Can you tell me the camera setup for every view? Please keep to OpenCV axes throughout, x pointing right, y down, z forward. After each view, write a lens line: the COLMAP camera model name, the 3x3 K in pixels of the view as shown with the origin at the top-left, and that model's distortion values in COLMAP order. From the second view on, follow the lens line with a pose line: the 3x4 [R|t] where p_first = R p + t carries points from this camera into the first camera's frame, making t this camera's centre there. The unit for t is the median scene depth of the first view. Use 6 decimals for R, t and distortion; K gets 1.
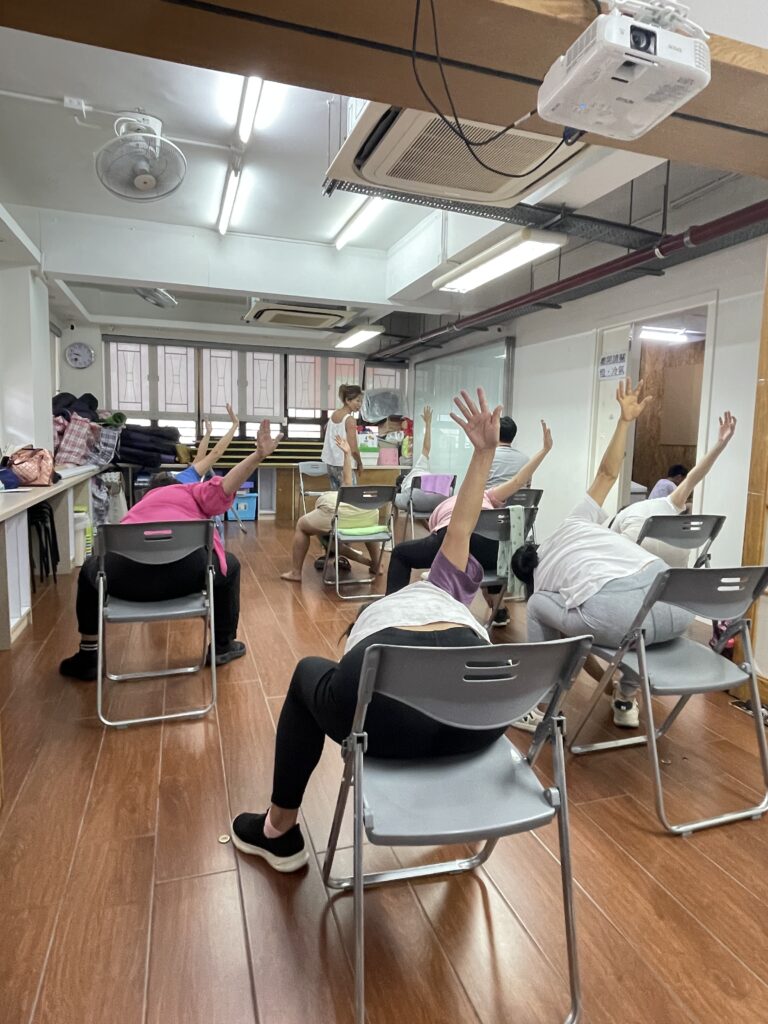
lens RADIAL K [[610.8, 0, 384.0], [0, 610.8, 512.0], [0, 0, 1]] dist [0.003027, 0.000073]
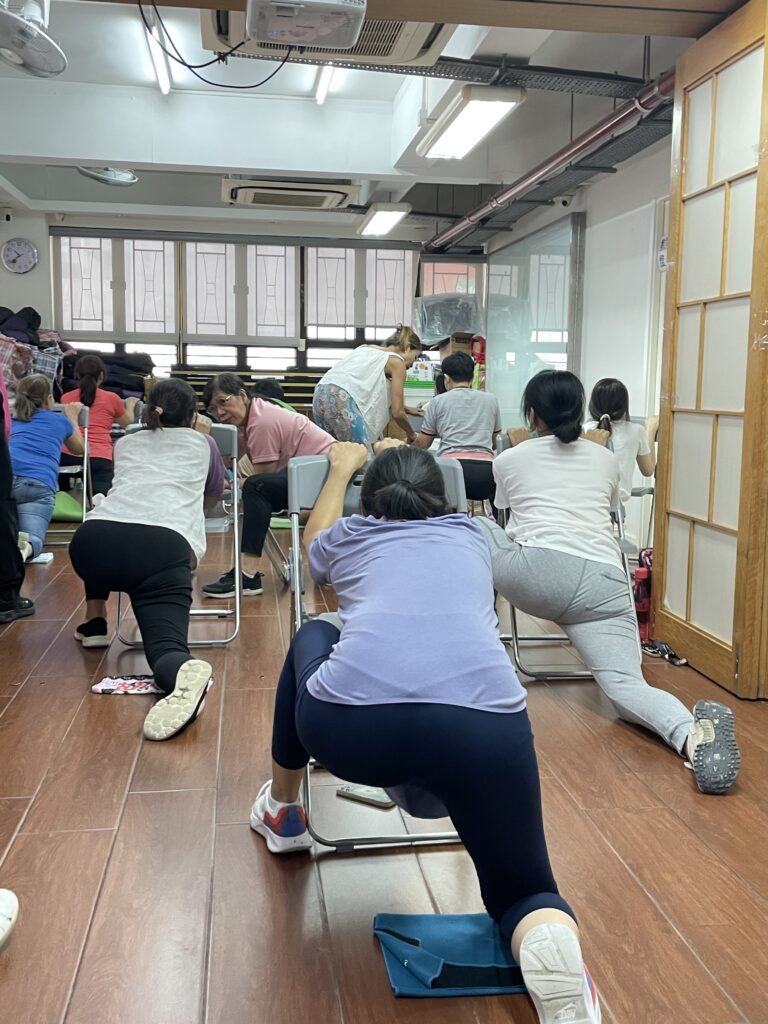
lens RADIAL K [[1070.1, 0, 384.0], [0, 1070.1, 512.0], [0, 0, 1]] dist [0.031597, 0.006547]
pose [[0.982777, 0.017498, -0.183965, 0.162441], [-0.018682, 0.999814, -0.004702, 0.046149], [0.183848, 0.008057, 0.982922, -0.173573]]
